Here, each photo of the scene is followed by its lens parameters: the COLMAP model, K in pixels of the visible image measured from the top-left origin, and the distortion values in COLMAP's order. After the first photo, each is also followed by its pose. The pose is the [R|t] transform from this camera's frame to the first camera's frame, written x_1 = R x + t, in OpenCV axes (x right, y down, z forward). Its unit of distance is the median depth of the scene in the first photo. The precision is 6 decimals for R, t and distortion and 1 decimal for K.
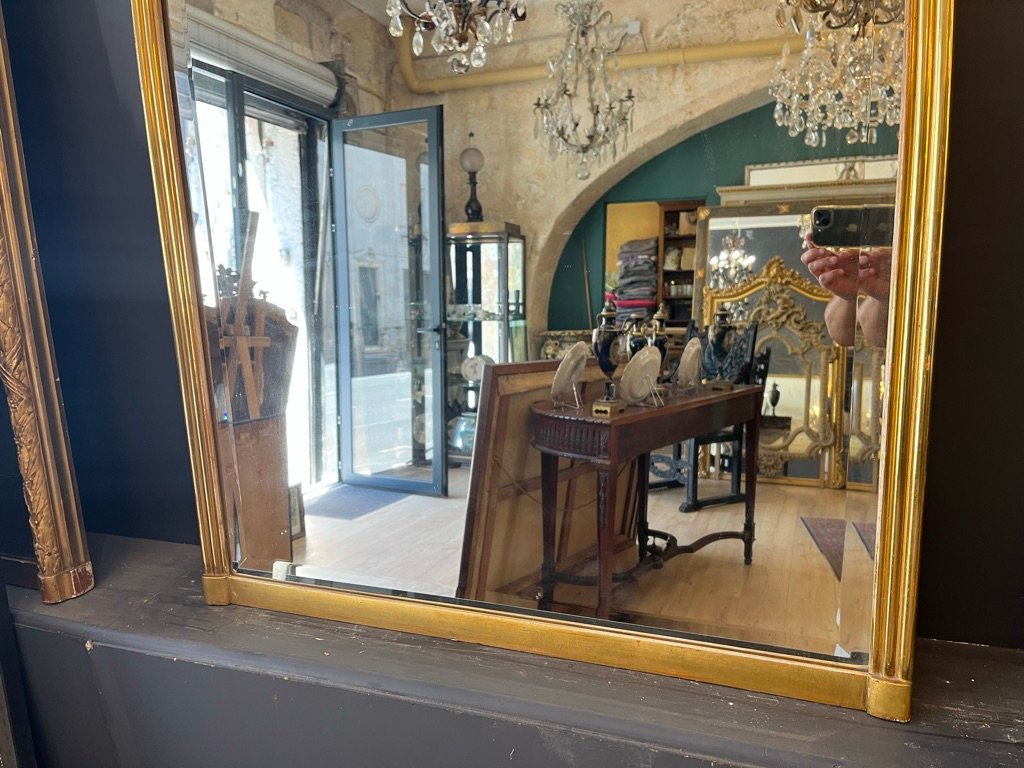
lens RADIAL K [[800.9, 0, 527.8], [0, 800.9, 394.9], [0, 0, 1]] dist [0.100794, -0.138853]
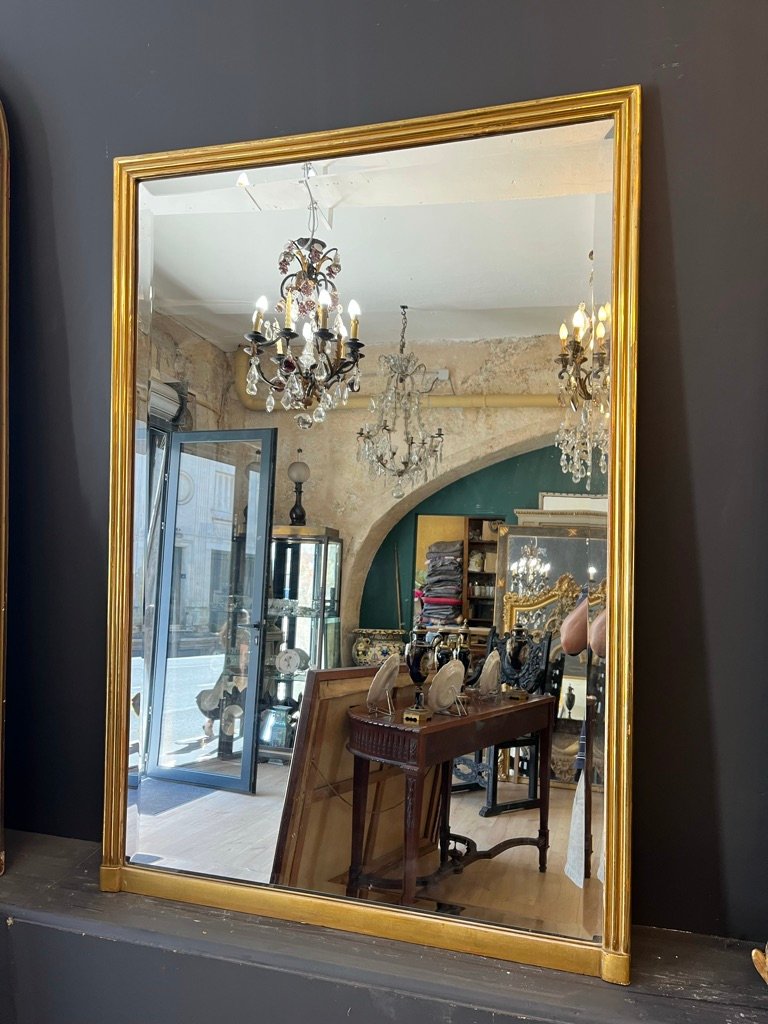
lens RADIAL K [[800.9, 0, 388.1], [0, 800.9, 500.3], [0, 0, 1]] dist [0.100794, -0.138853]
pose [[0.996698, 0.052260, 0.062150, -0.015419], [-0.037488, 0.975068, -0.218717, -0.017475], [-0.072031, 0.215665, 0.973807, -0.094904]]
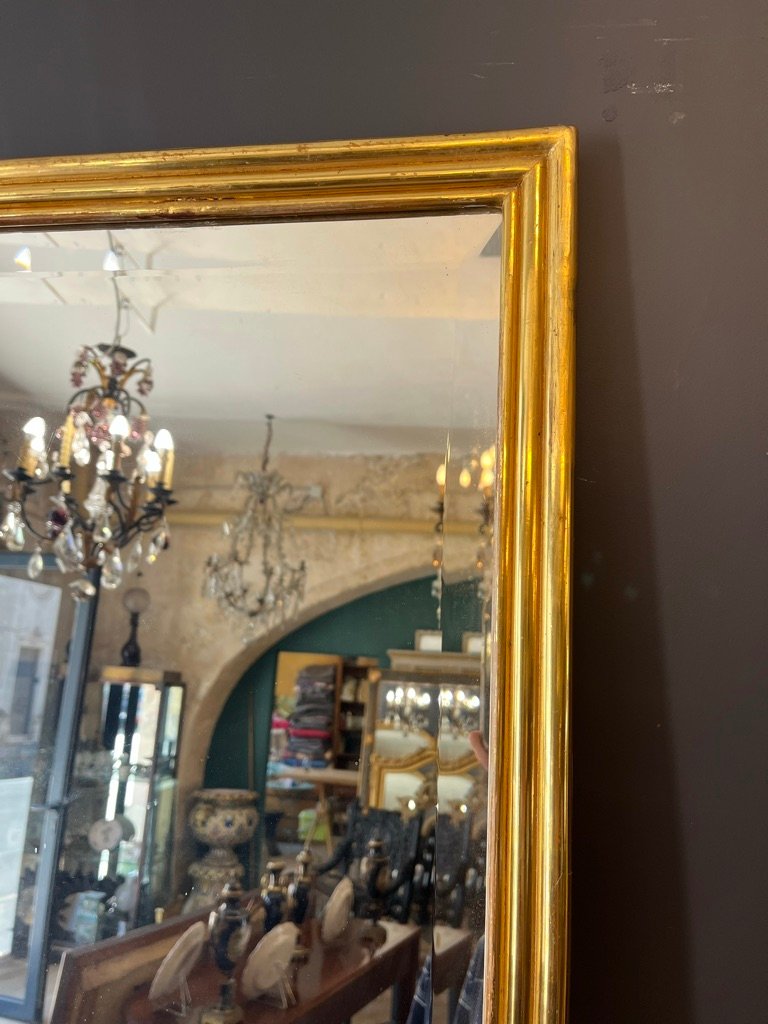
lens RADIAL K [[791.6, 0, 402.2], [0, 791.6, 507.9], [0, 0, 1]] dist [0.099711, -0.113256]
pose [[0.973529, 0.099685, 0.205678, 0.035239], [-0.029733, 0.947466, -0.318472, -0.124520], [-0.226620, 0.303926, 0.925350, 0.043490]]
